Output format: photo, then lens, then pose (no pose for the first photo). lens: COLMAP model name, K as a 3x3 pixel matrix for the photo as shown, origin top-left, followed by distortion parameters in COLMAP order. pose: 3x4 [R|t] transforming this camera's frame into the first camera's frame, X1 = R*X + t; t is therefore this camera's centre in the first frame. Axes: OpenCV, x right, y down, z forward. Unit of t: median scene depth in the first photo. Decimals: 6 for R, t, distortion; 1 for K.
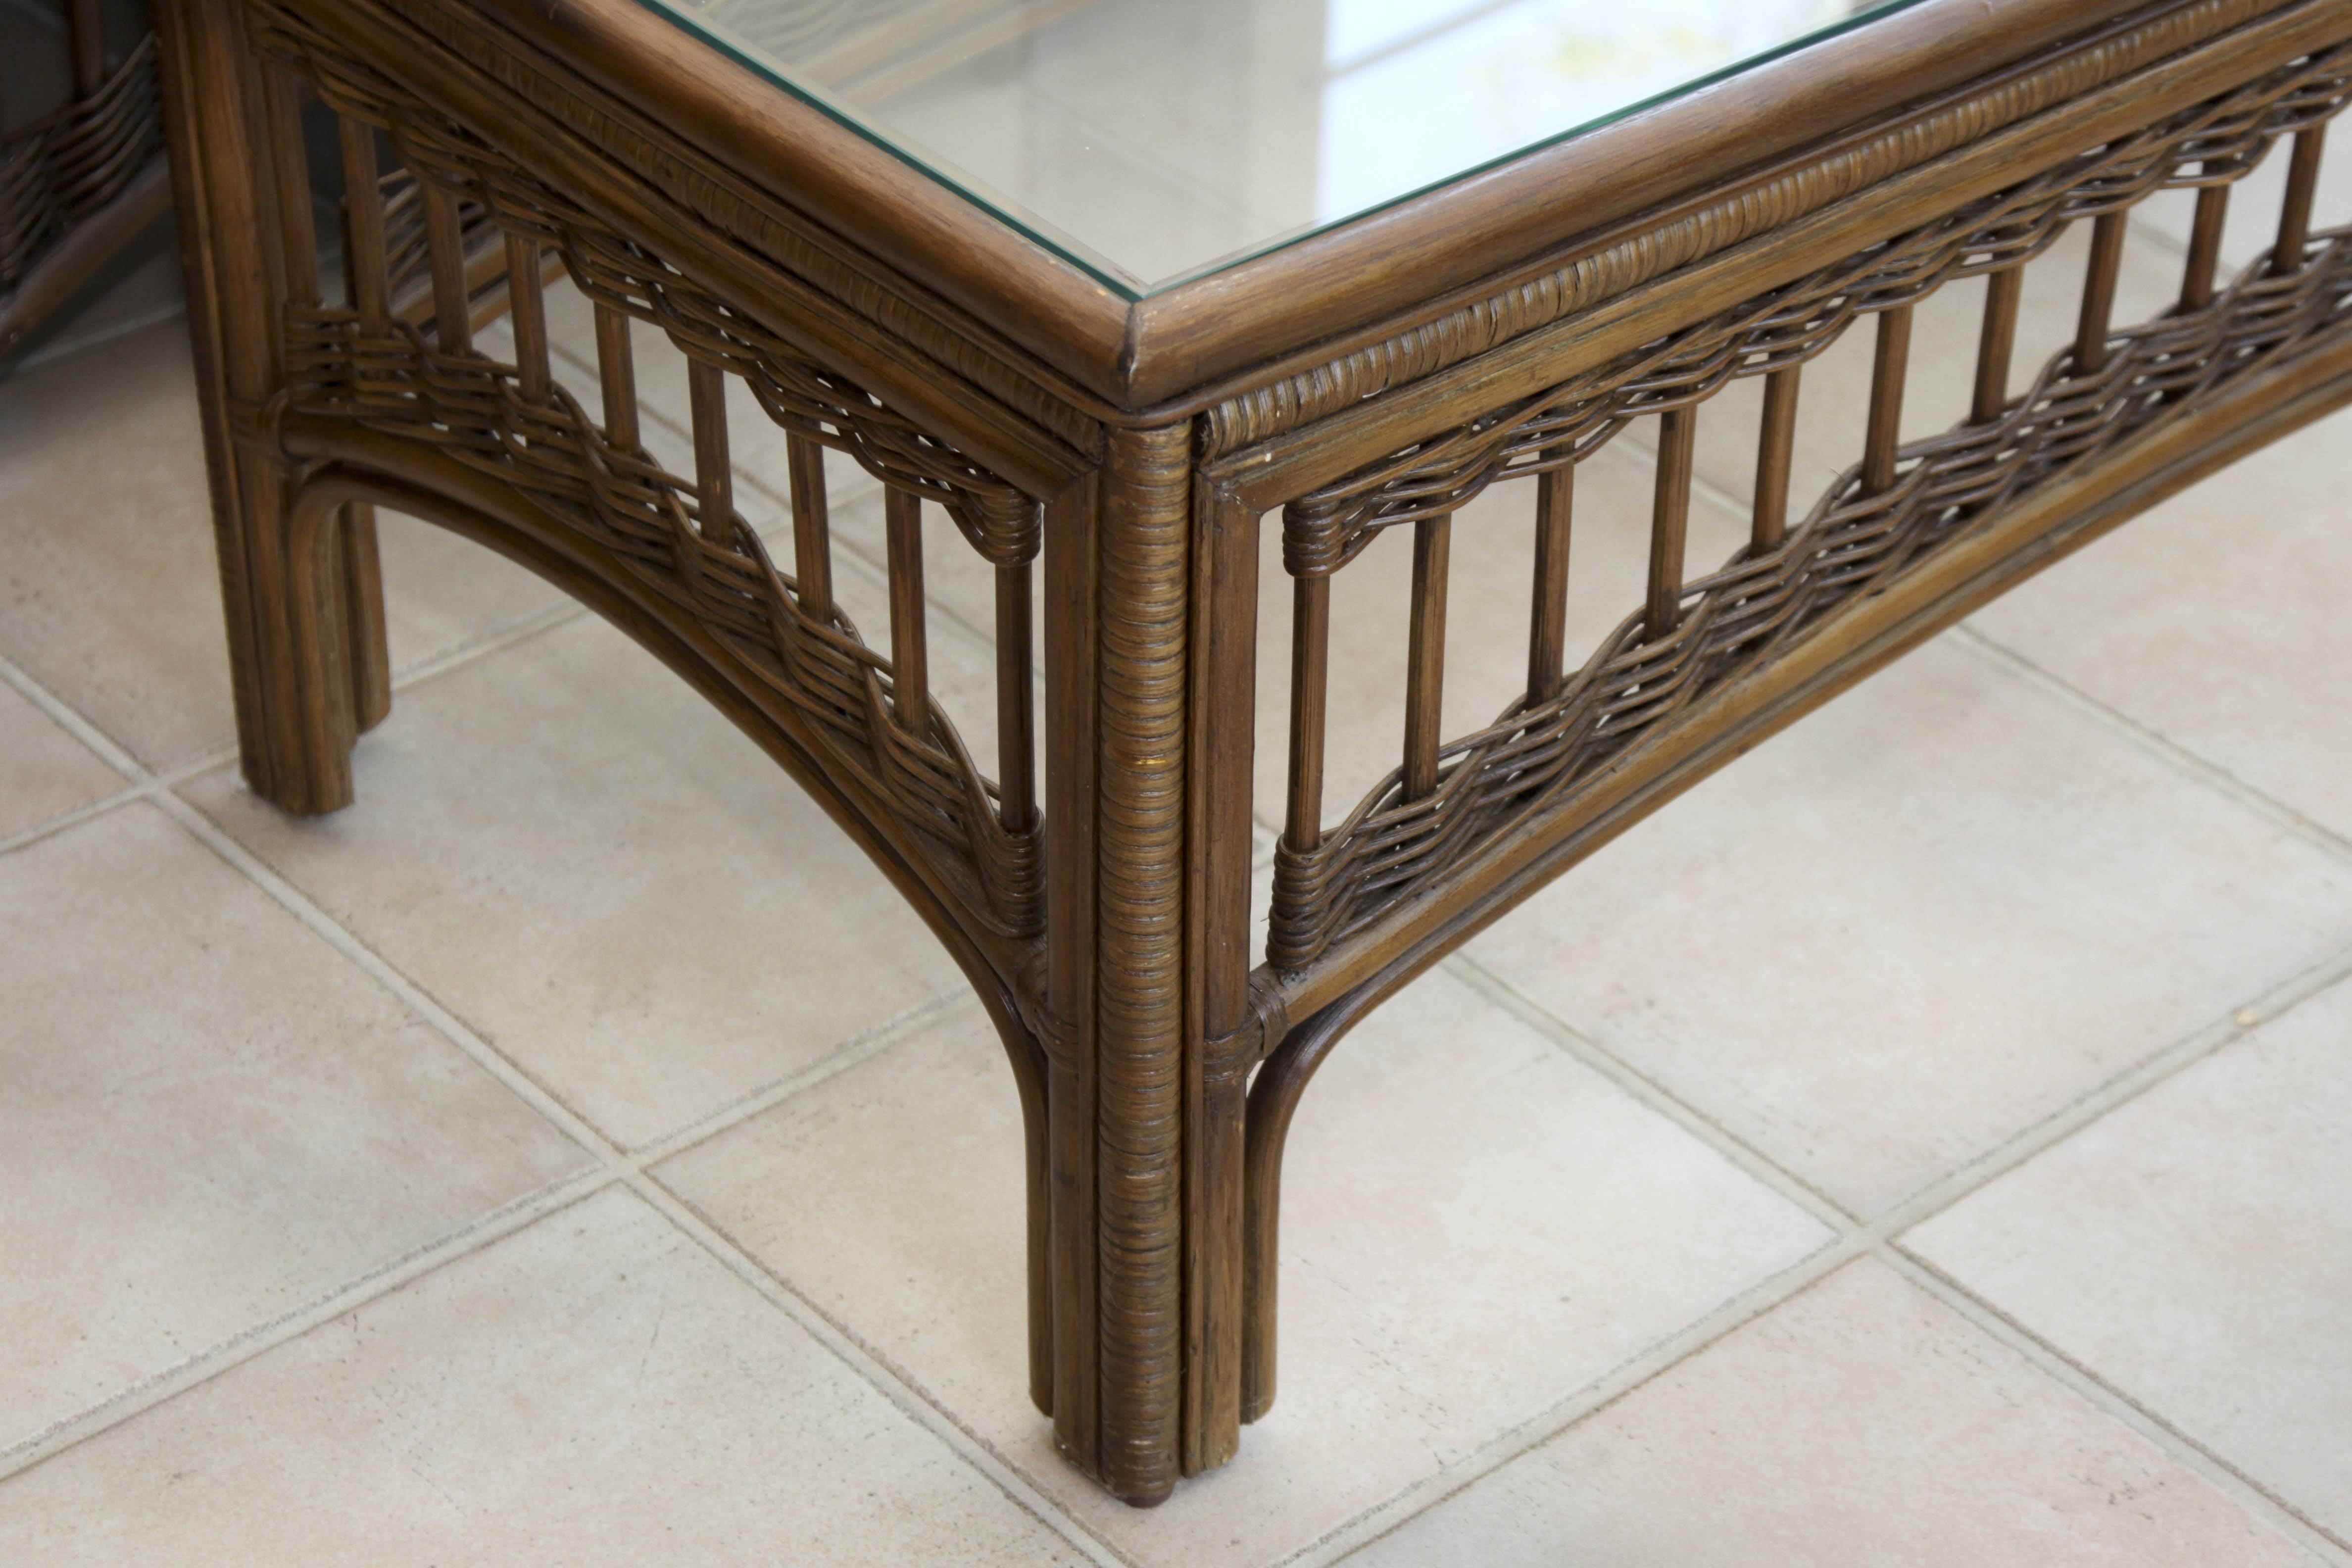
lens RADIAL K [[5748.5, 0, 1270.8], [0, 5748.5, 747.7], [0, 0, 1]] dist [0.213072, 0.000000]
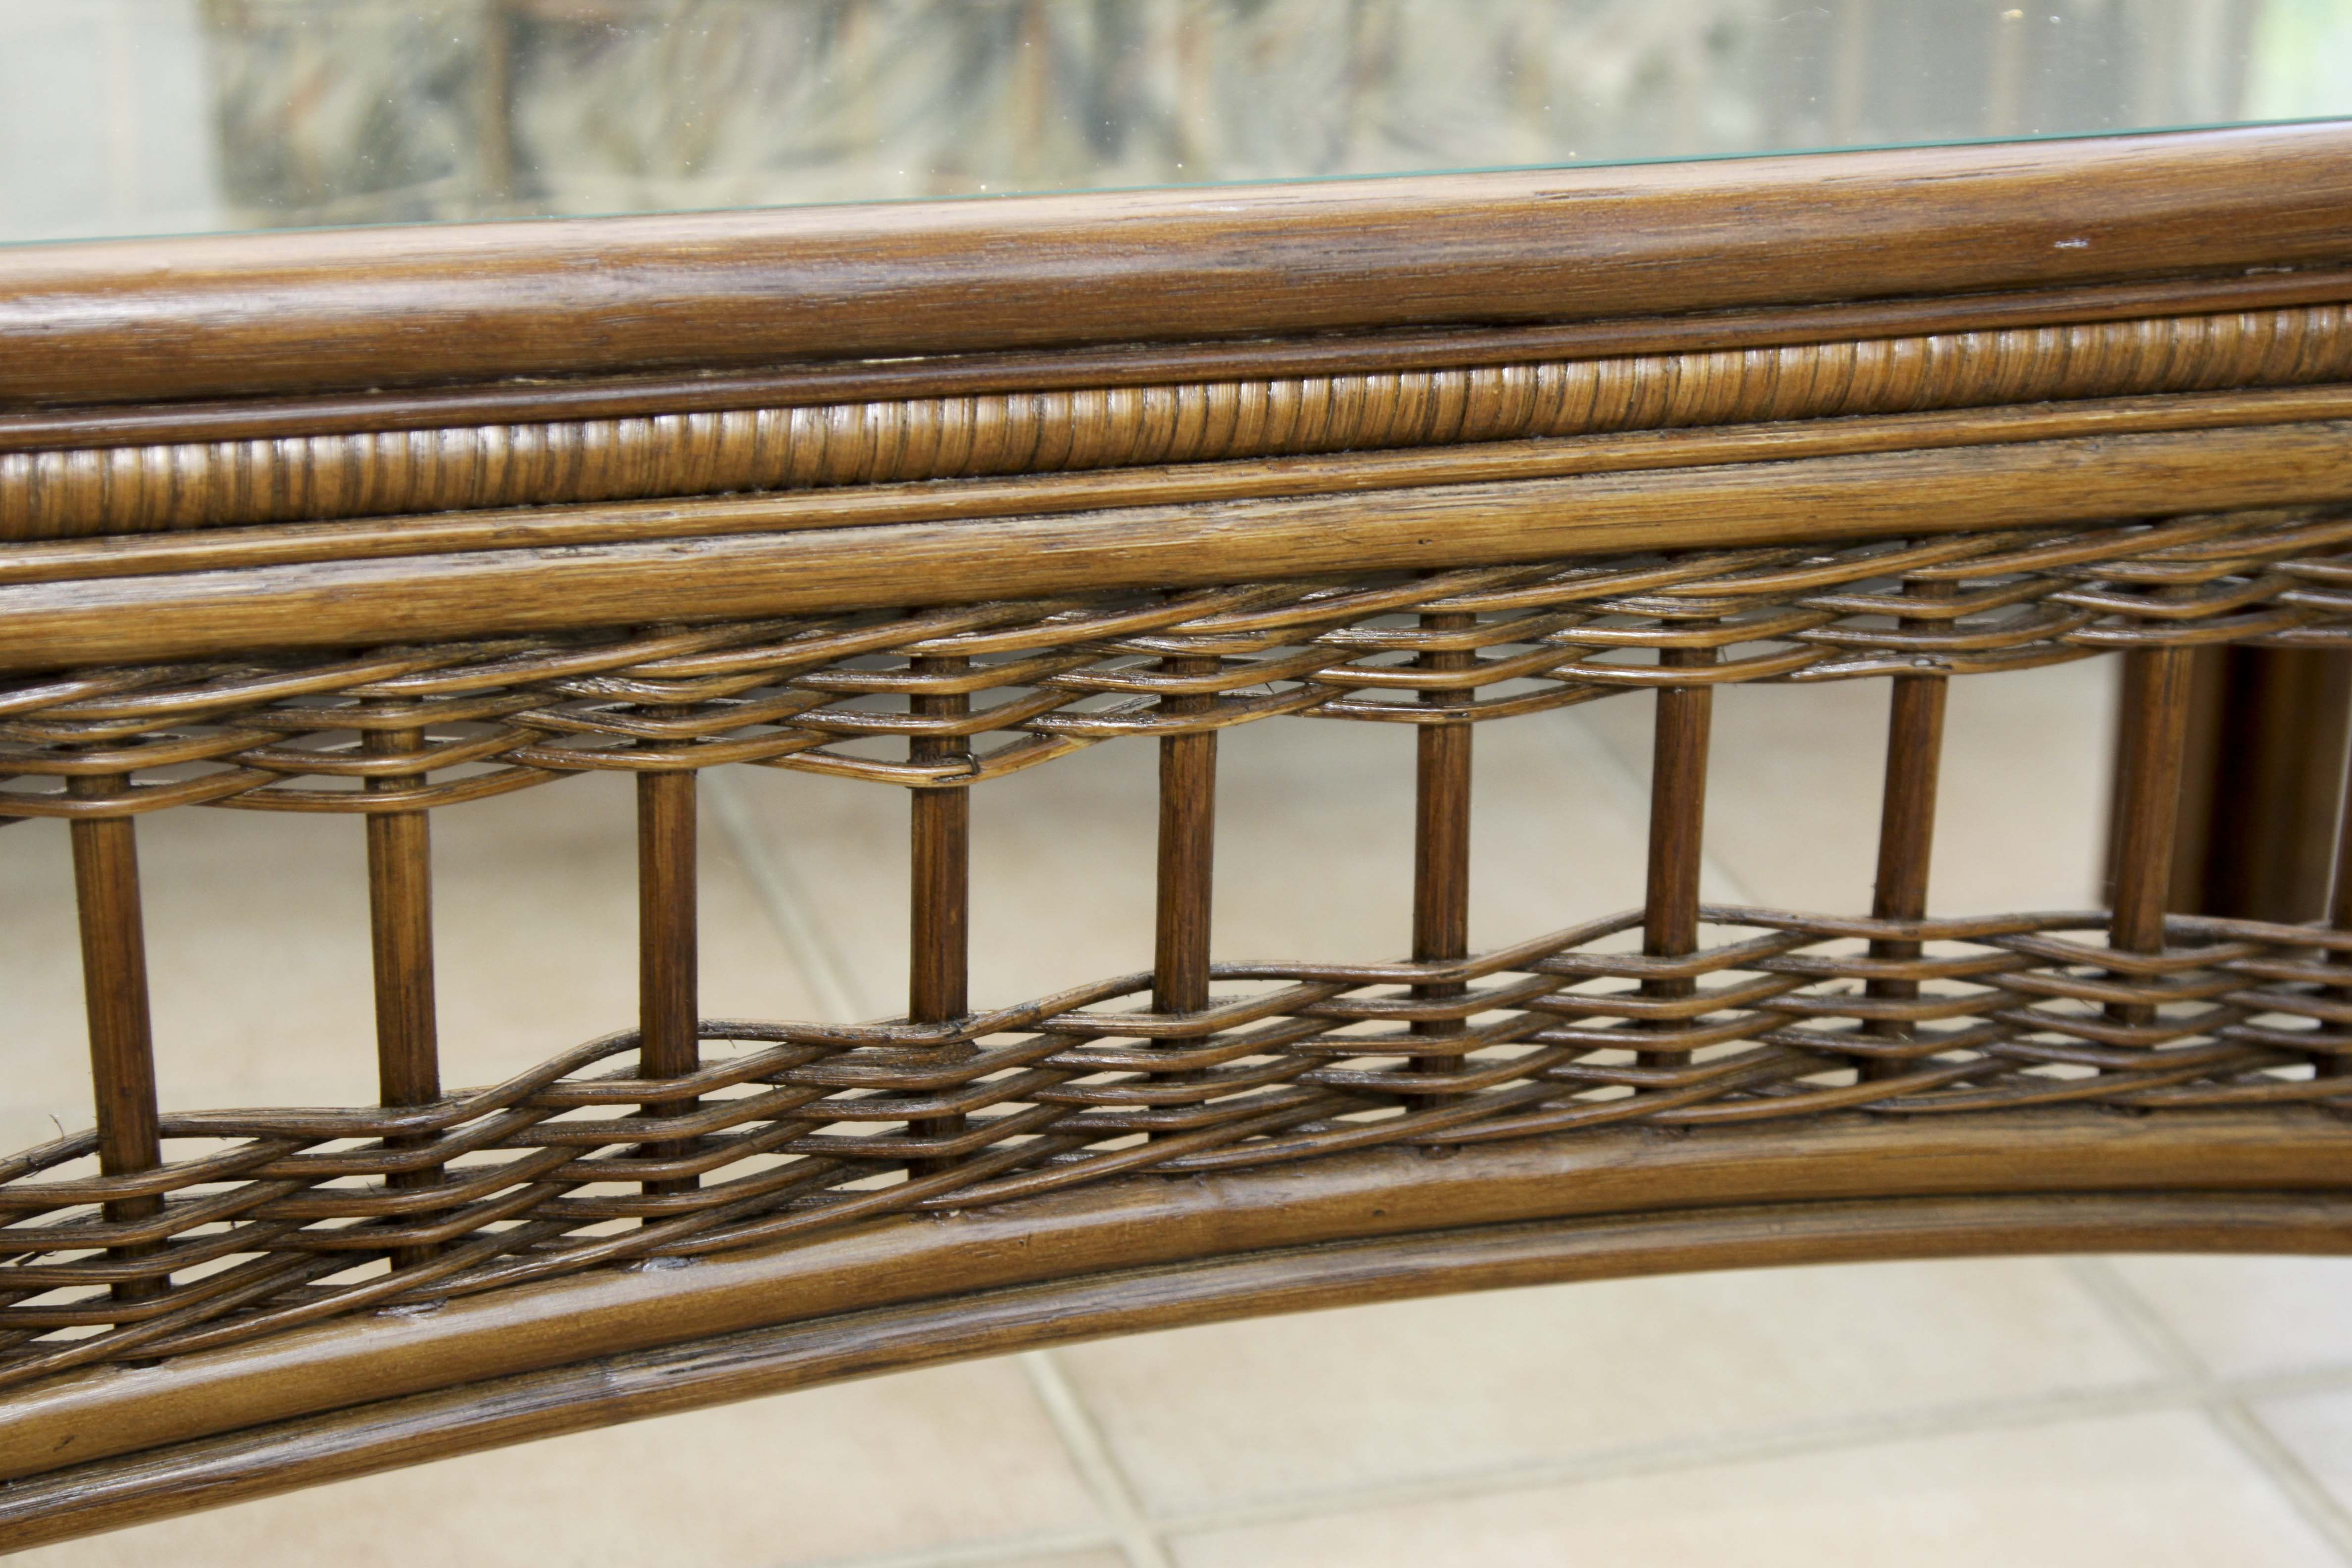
lens RADIAL K [[5397.6, 0, 1230.3], [0, 5397.6, 857.2], [0, 0, 1]] dist [0.117784, 0.000000]
pose [[0.914151, 0.173388, -0.366420, 0.387198], [-0.238118, 0.961206, -0.139223, -0.026067], [0.328065, 0.214522, 0.919975, 0.540629]]
